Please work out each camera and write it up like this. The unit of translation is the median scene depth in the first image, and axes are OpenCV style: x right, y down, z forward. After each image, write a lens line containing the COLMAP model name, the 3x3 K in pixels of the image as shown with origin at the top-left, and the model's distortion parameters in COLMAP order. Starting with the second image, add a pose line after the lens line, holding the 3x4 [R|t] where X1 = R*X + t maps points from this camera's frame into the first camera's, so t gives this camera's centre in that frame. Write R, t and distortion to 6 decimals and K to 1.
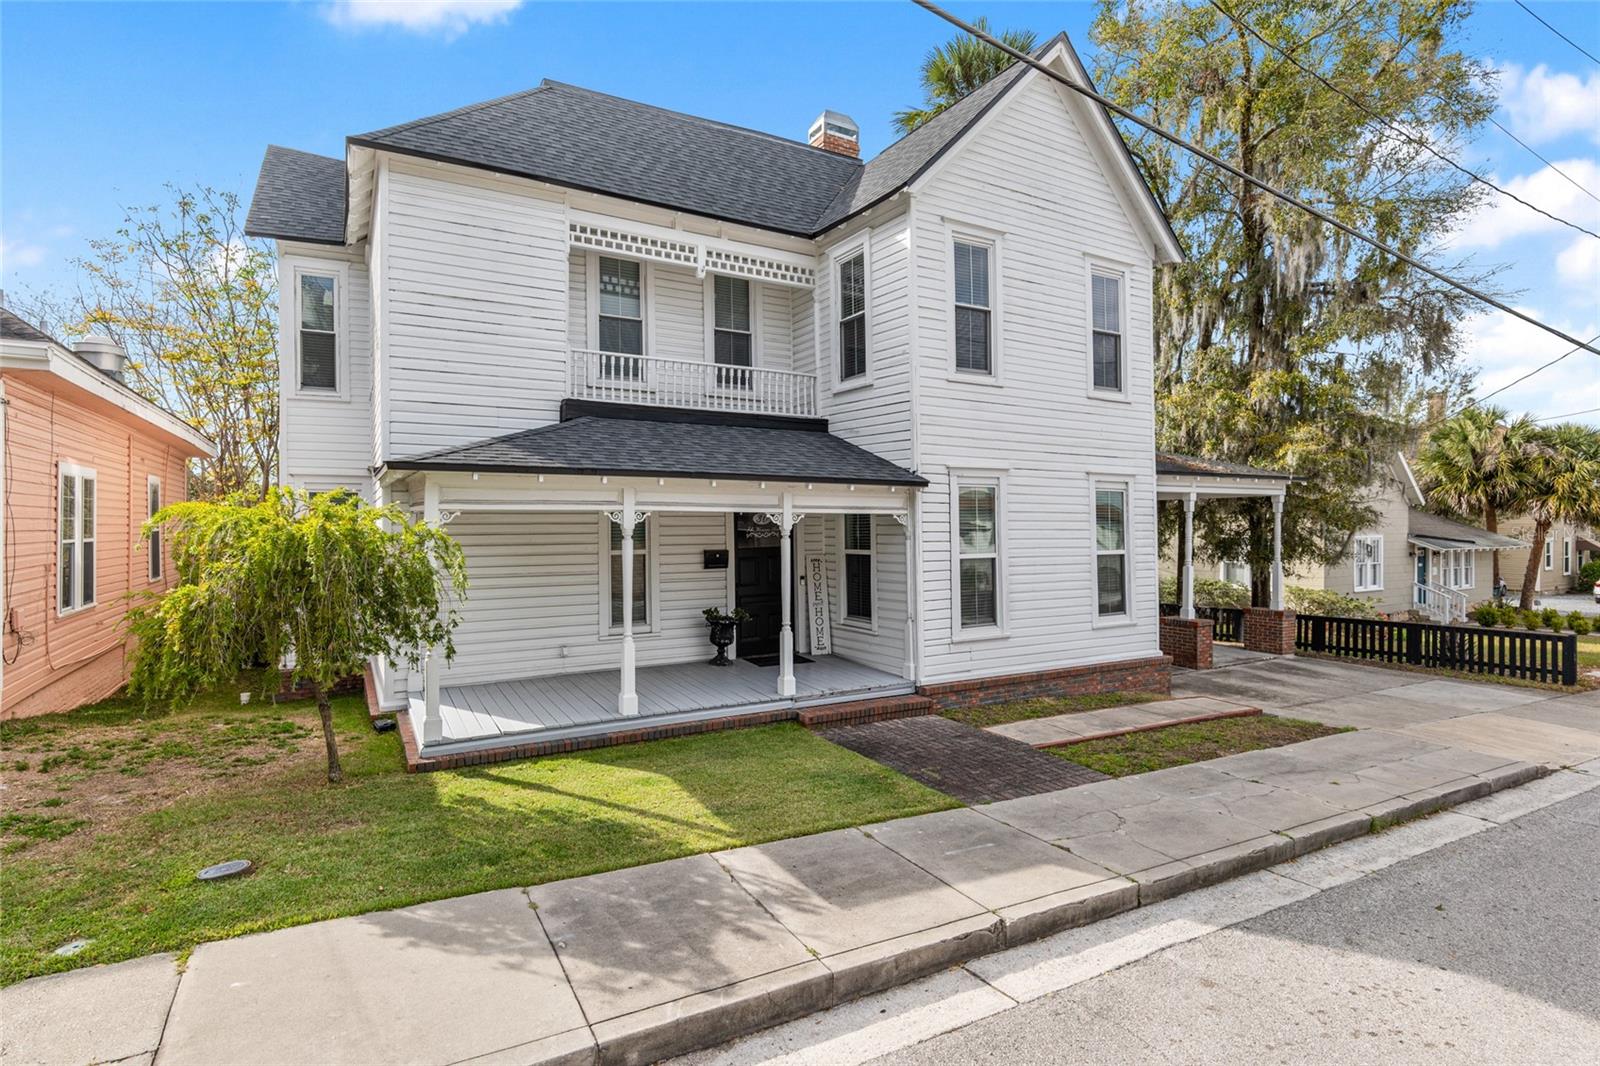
lens RADIAL K [[794.0, 0, 791.6], [0, 794.0, 524.7], [0, 0, 1]] dist [-0.011448, -0.000102]
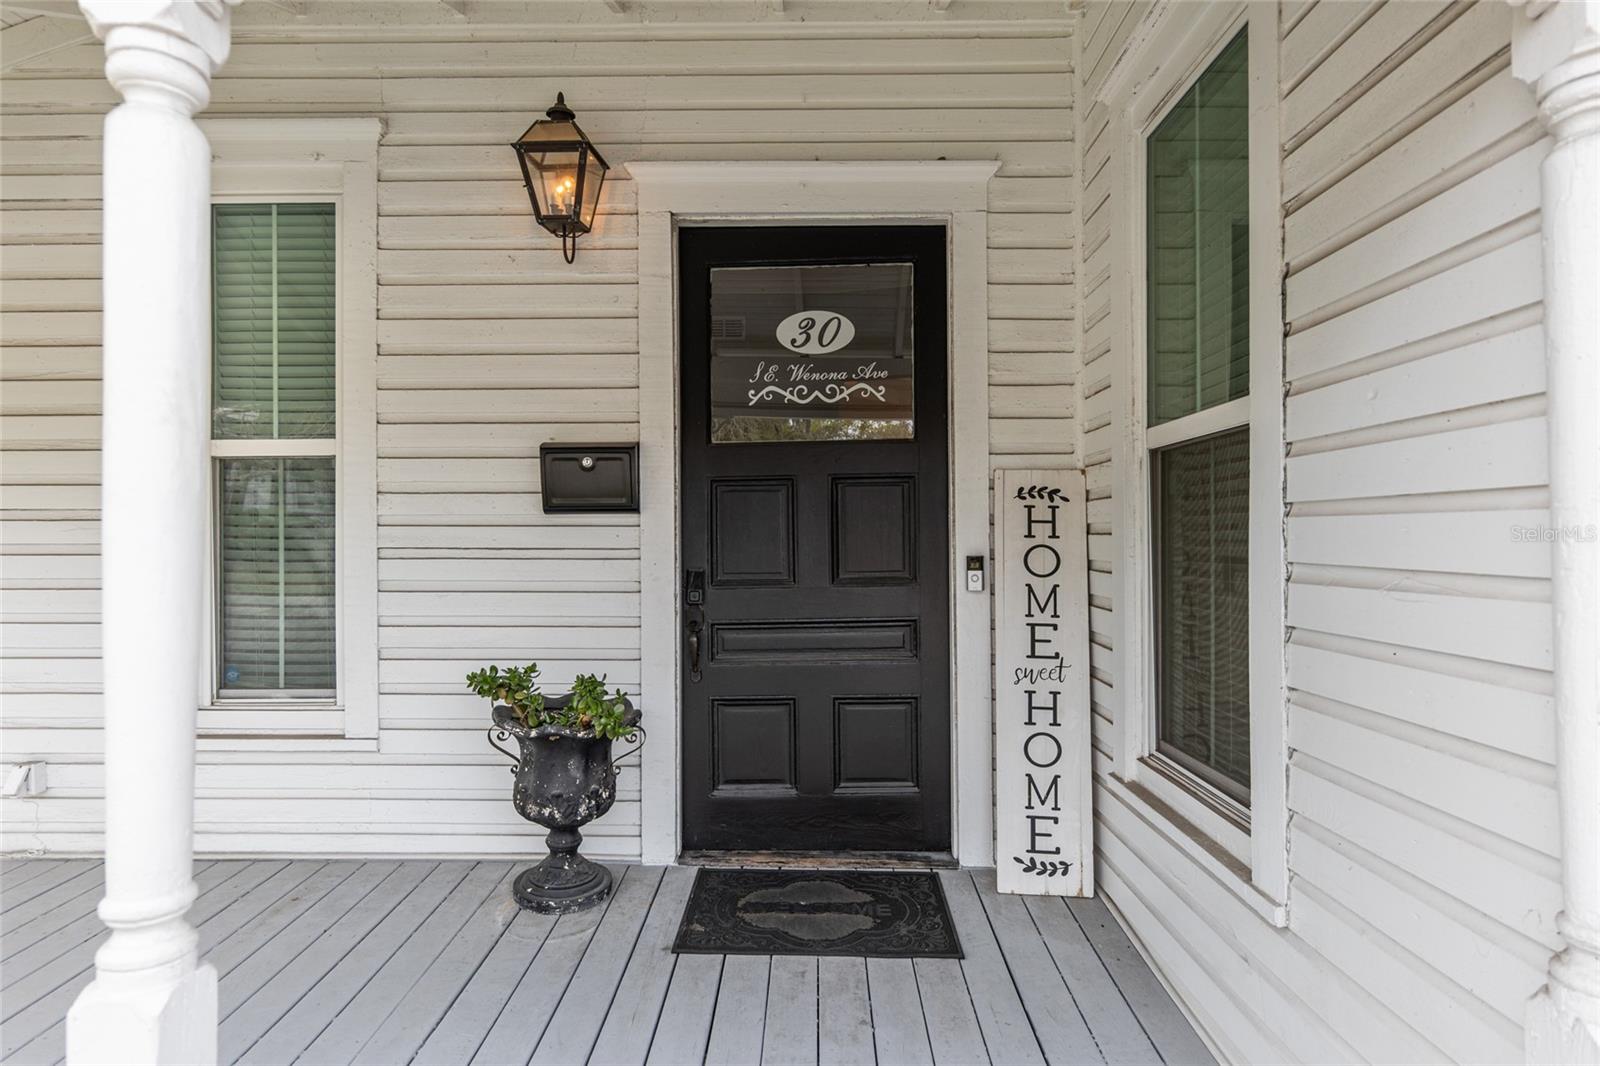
lens RADIAL K [[858.2, 0, 799.4], [0, 858.2, 536.7], [0, 0, 1]] dist [-0.000624, 0.002694]
pose [[0.860146, 0.004327, -0.510029, 0.112060], [-0.003462, 0.999991, 0.002645, 0.063954], [0.510036, -0.000510, 0.860153, 0.817970]]
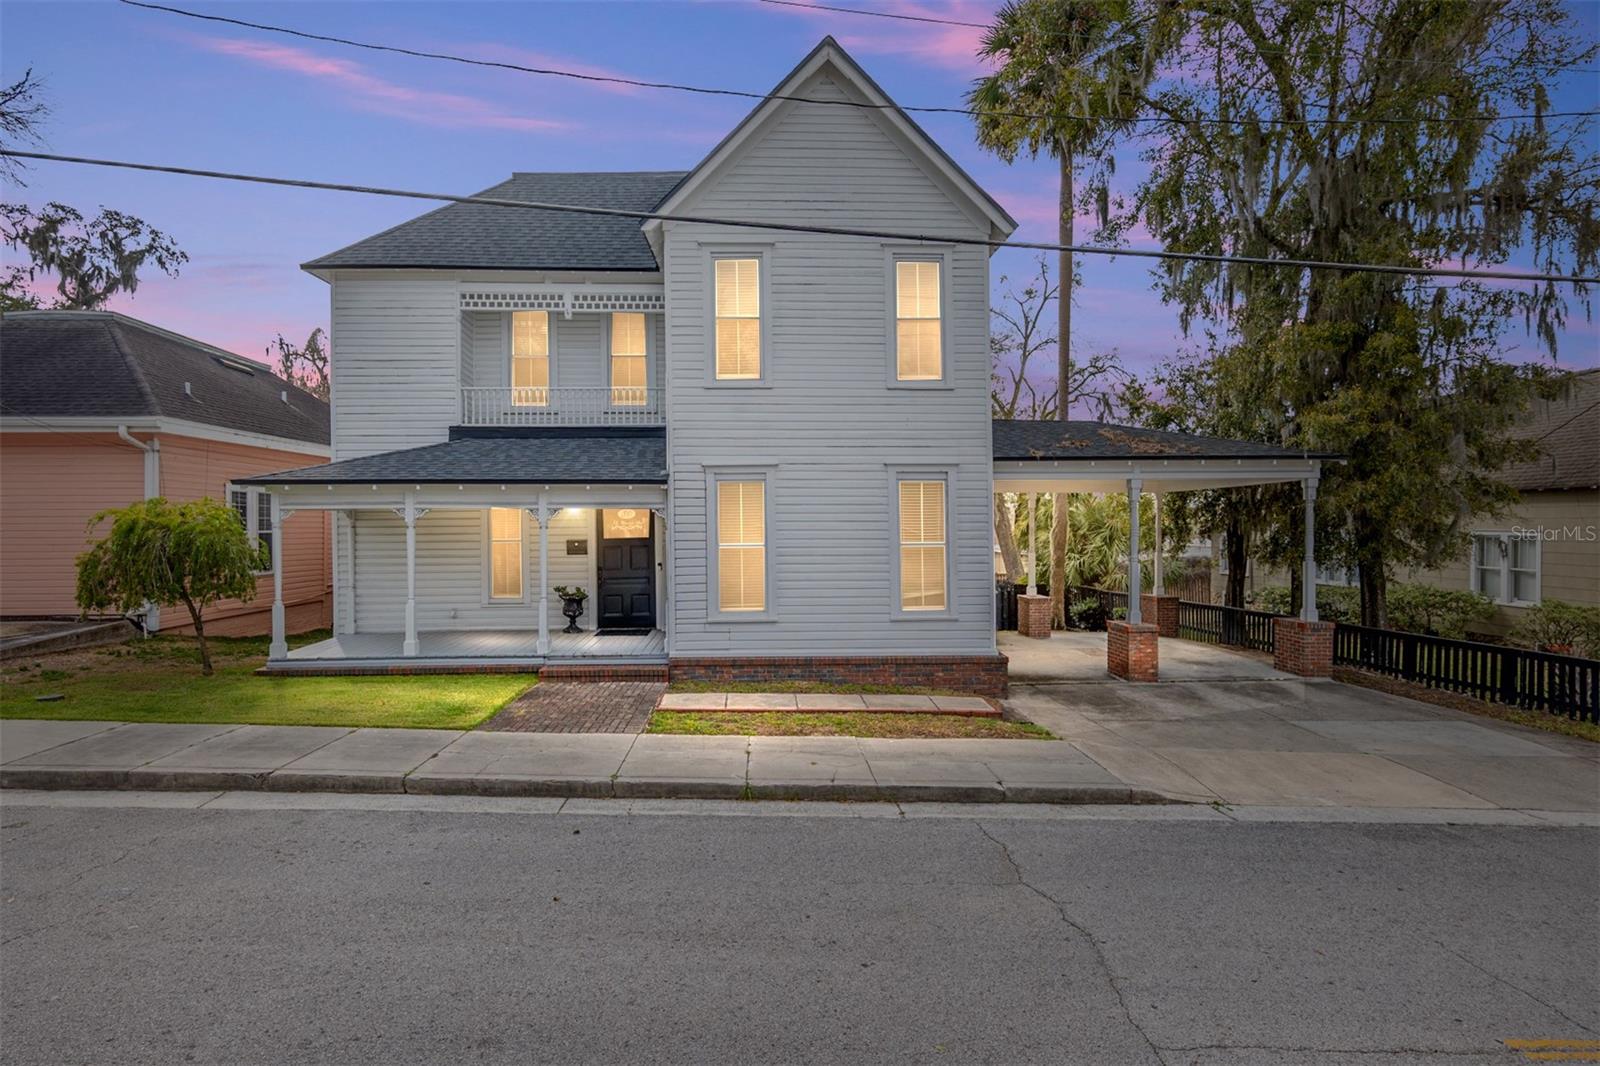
lens RADIAL K [[820.6, 0, 794.0], [0, 820.6, 532.6], [0, 0, 1]] dist [-0.002415, -0.000180]
pose [[0.886768, -0.001409, -0.462214, 0.814744], [0.004761, 0.999970, 0.006085, 0.015095], [0.462191, -0.007596, 0.886748, 0.031559]]
